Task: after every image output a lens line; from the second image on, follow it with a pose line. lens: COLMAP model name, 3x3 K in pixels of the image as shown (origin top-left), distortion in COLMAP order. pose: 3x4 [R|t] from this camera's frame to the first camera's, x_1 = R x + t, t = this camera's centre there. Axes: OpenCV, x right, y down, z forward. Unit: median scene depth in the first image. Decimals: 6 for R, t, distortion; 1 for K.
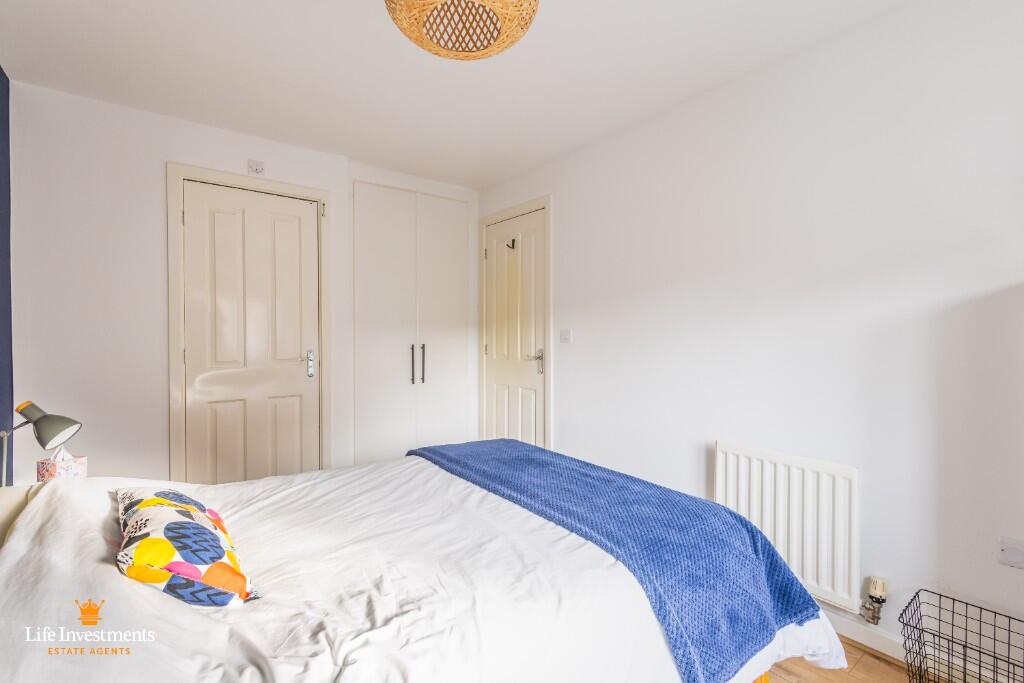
lens RADIAL K [[473.6, 0, 514.1], [0, 473.6, 340.1], [0, 0, 1]] dist [0.011570, -0.000878]
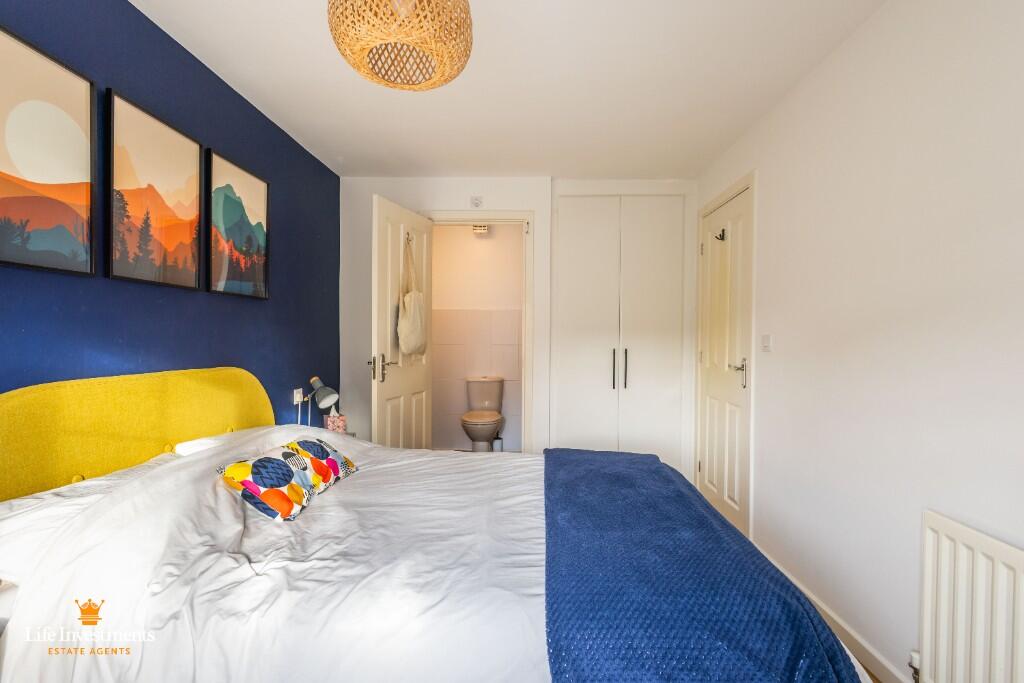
lens RADIAL K [[473.6, 0, 509.6], [0, 473.6, 341.1], [0, 0, 1]] dist [0.011570, -0.000878]
pose [[0.767289, 0.014161, -0.641145, 0.315370], [-0.018942, 0.999820, -0.000585, -0.003149], [0.641021, 0.012594, 0.767420, 0.114648]]
